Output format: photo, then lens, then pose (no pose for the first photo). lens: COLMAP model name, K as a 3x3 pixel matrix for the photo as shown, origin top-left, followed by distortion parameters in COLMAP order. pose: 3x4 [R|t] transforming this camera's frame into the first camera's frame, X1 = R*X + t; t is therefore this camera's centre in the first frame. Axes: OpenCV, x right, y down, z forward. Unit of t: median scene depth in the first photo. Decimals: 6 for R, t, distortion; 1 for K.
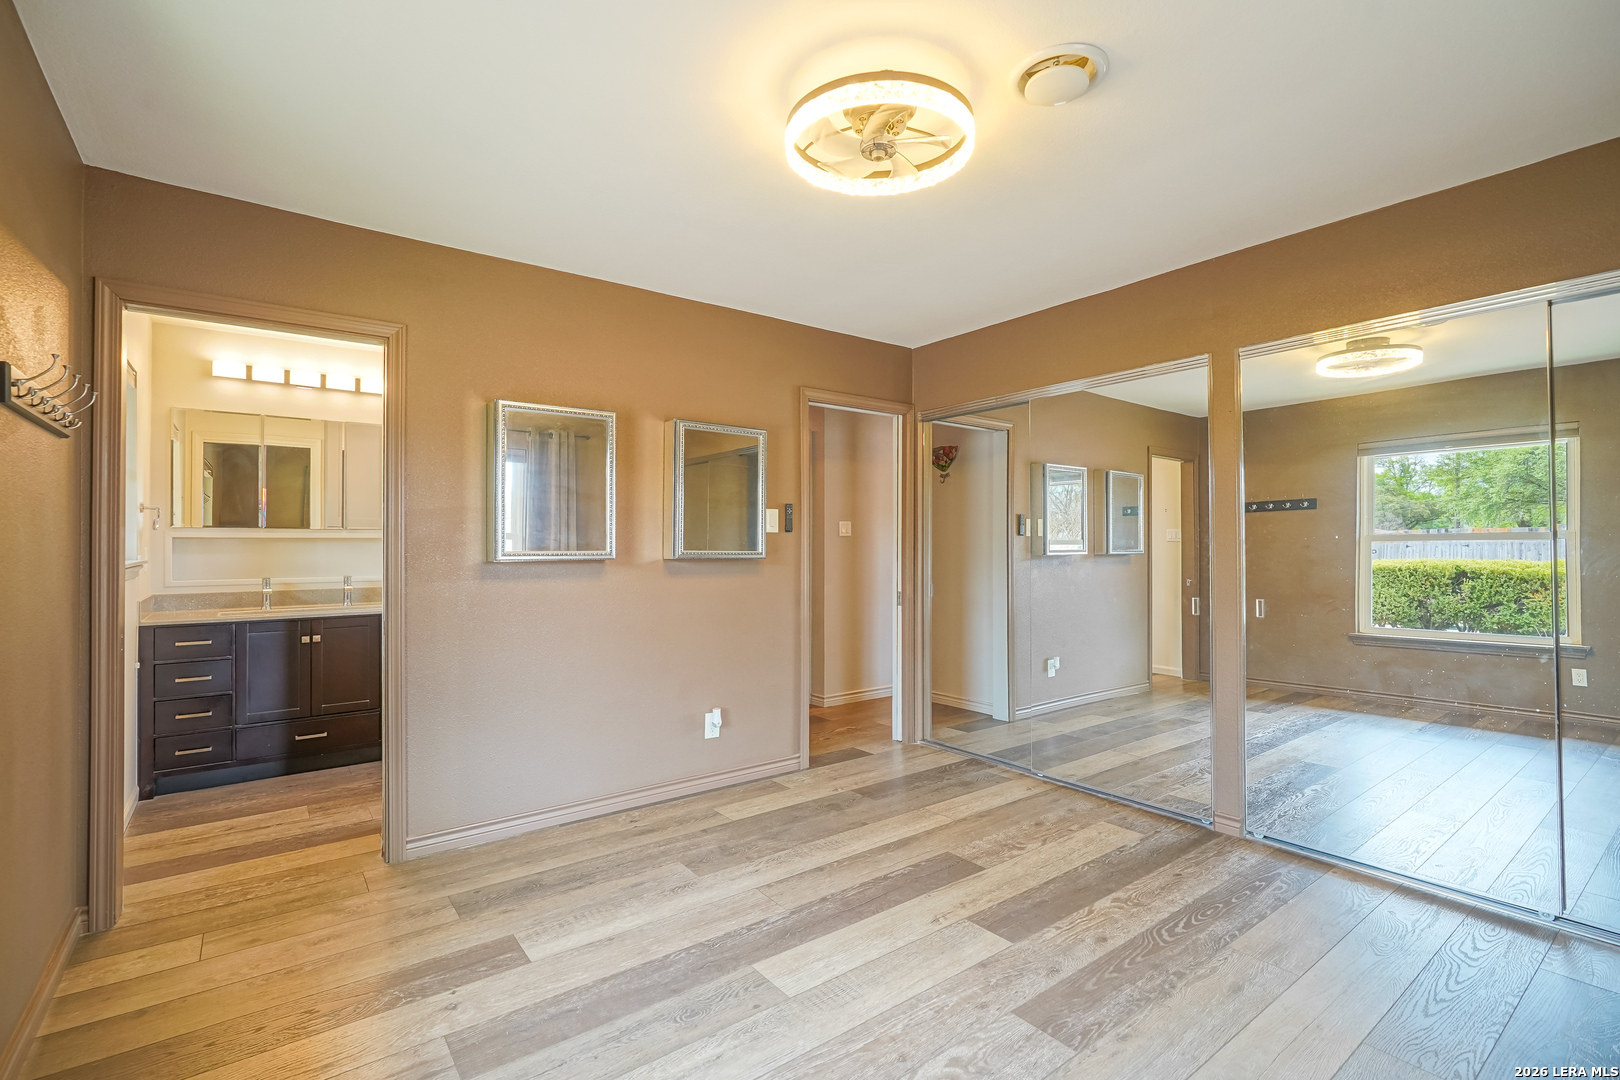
lens RADIAL K [[736.9, 0, 798.6], [0, 736.9, 541.1], [0, 0, 1]] dist [-0.001313, 0.001732]
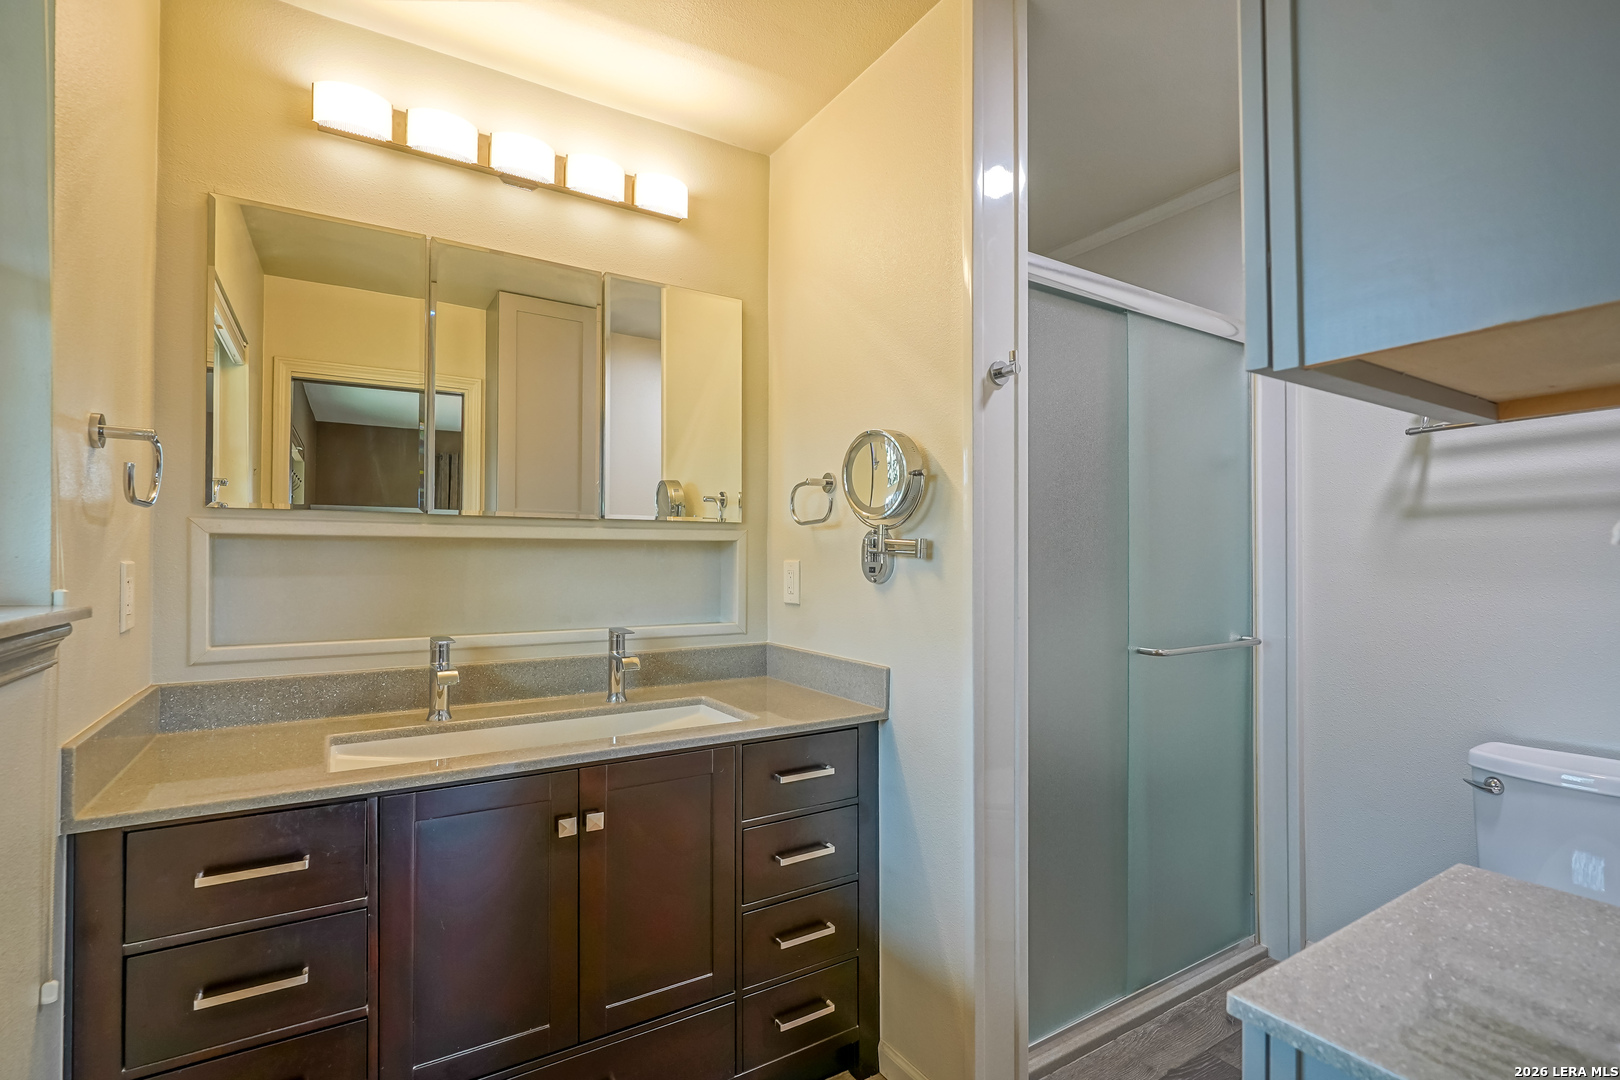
lens RADIAL K [[736.9, 0, 819.8], [0, 736.9, 546.7], [0, 0, 1]] dist [-0.001313, 0.001732]
pose [[0.998371, 0.002428, -0.057004, -0.501535], [-0.002986, 0.999948, -0.009700, 0.004298], [0.056978, 0.009854, 0.998327, 0.622908]]
